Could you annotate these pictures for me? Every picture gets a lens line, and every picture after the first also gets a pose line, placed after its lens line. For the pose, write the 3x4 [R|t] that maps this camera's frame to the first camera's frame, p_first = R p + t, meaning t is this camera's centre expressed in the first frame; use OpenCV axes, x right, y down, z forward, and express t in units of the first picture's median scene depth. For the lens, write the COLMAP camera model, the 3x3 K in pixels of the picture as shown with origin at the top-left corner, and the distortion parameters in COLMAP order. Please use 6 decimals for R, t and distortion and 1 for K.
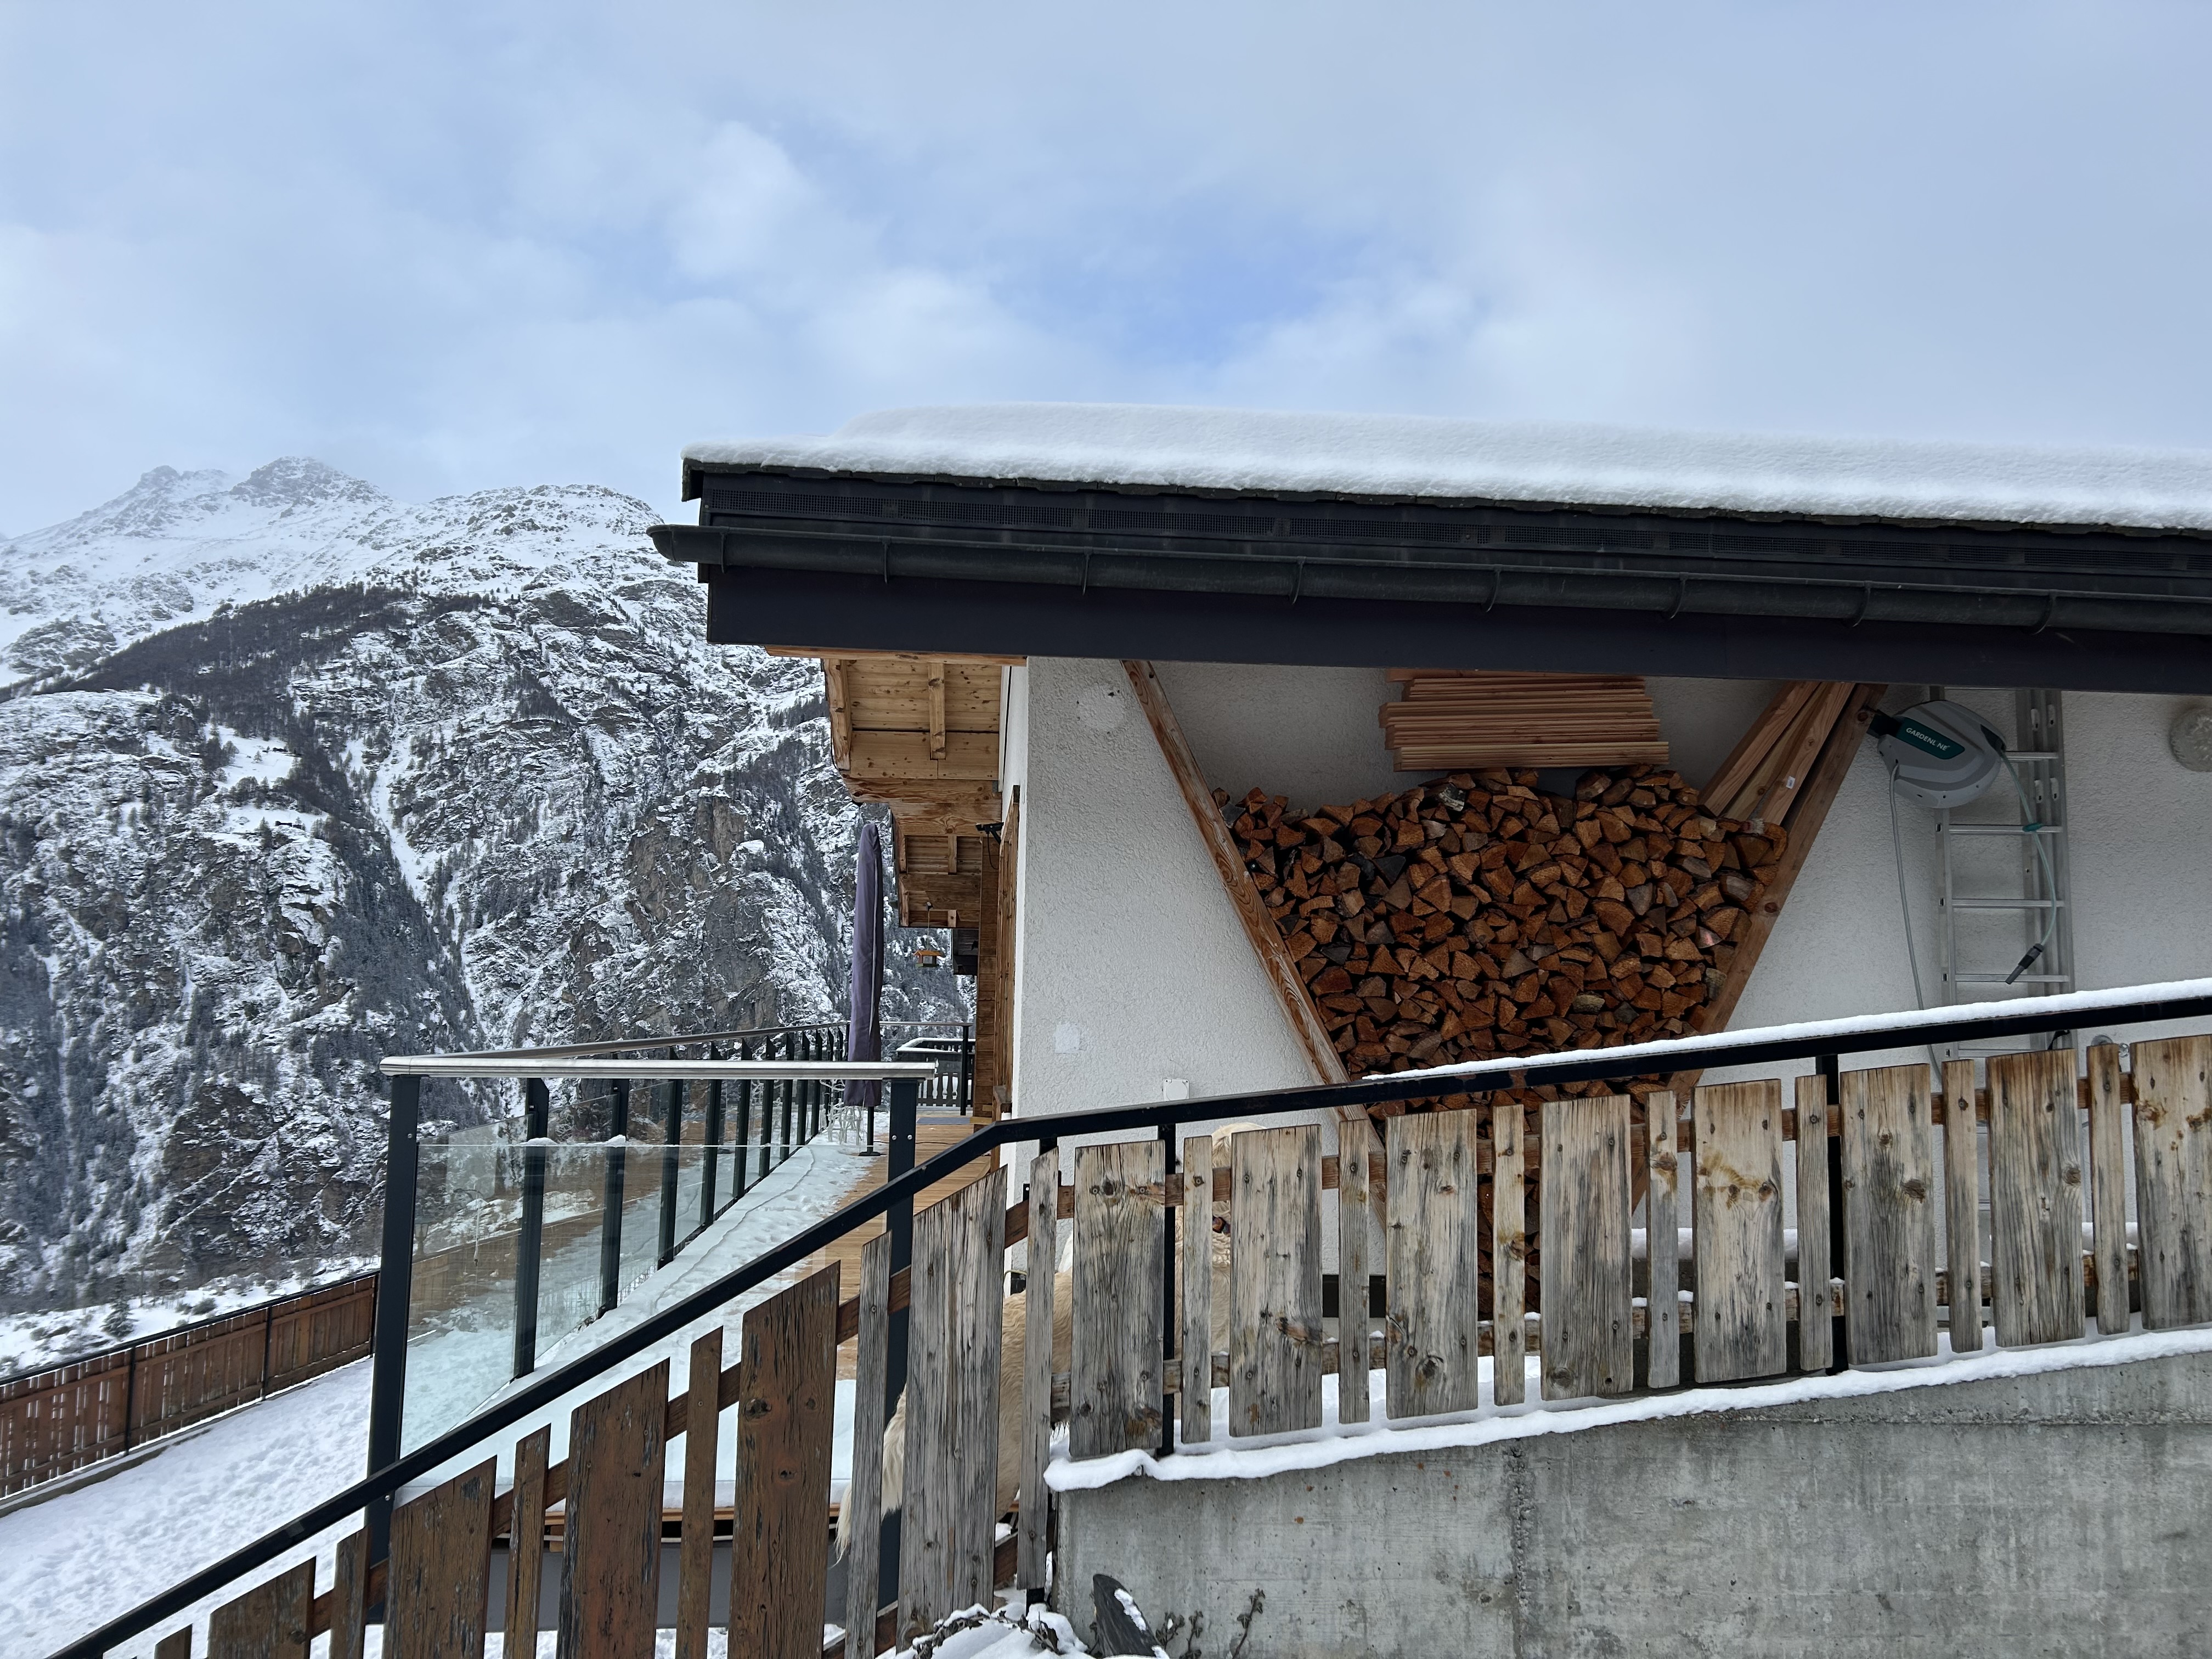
lens RADIAL K [[1691.6, 0, 1146.0], [0, 1691.6, 862.7], [0, 0, 1]] dist [0.087442, -0.091722]
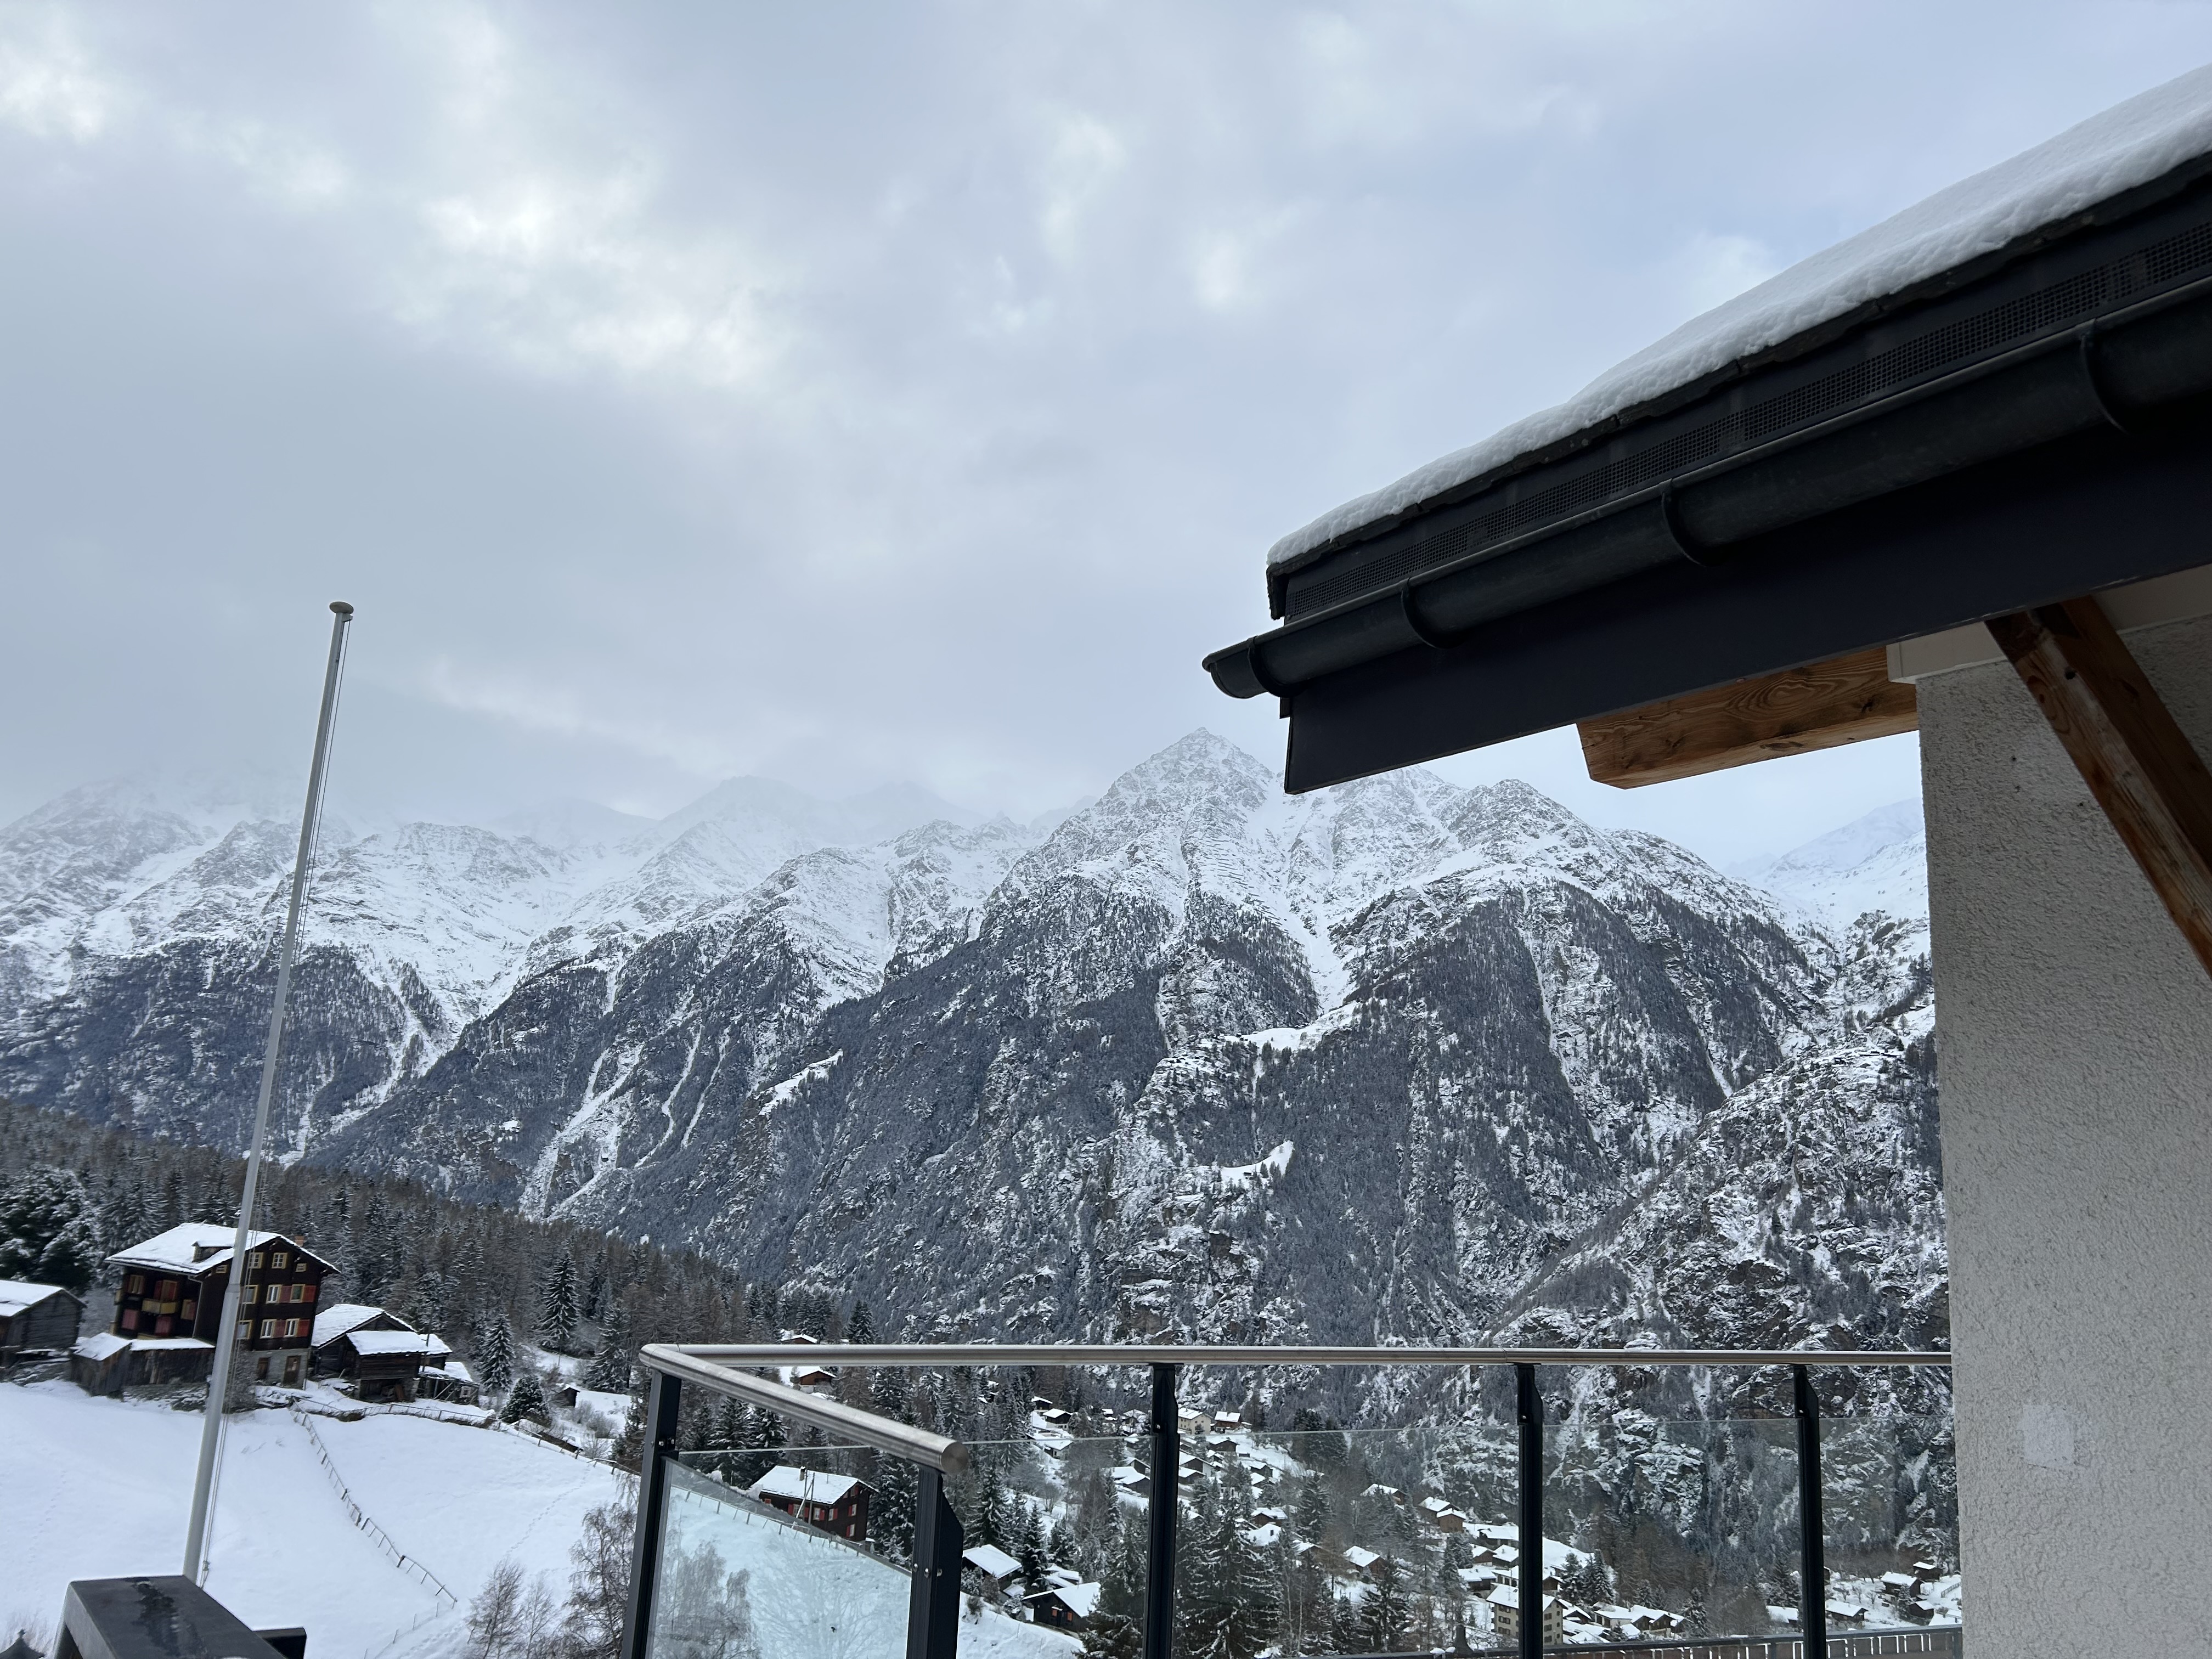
lens RADIAL K [[1663.0, 0, 1151.1], [0, 1663.0, 831.6], [0, 0, 1]] dist [0.116629, -0.284715]
pose [[0.488616, -0.168700, -0.856034, 0.307832], [0.031904, 0.983928, -0.175694, 0.006250], [0.871915, 0.058536, 0.486145, 0.598245]]
